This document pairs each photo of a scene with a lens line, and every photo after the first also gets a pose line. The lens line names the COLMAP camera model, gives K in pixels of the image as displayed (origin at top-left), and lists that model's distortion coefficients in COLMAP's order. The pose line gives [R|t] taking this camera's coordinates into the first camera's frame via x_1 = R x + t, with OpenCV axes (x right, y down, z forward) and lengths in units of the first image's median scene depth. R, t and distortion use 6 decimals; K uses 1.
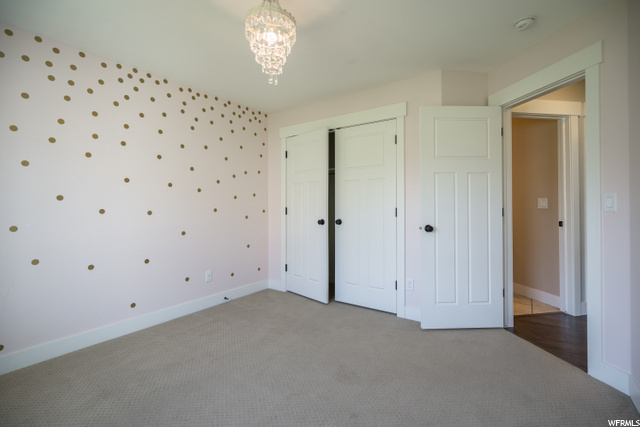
lens RADIAL K [[295.9, 0, 320.3], [0, 295.9, 210.7], [0, 0, 1]] dist [-0.007101, 0.000025]
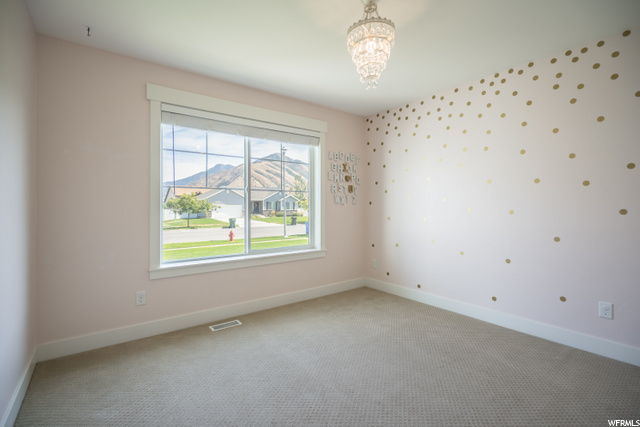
lens RADIAL K [[295.9, 0, 320.4], [0, 295.9, 209.7], [0, 0, 1]] dist [-0.007101, 0.000025]
pose [[-0.304079, 0.014842, -0.952531, 0.548658], [-0.007101, 0.999816, 0.017846, -0.015595], [0.952620, 0.012190, -0.303917, 0.716091]]
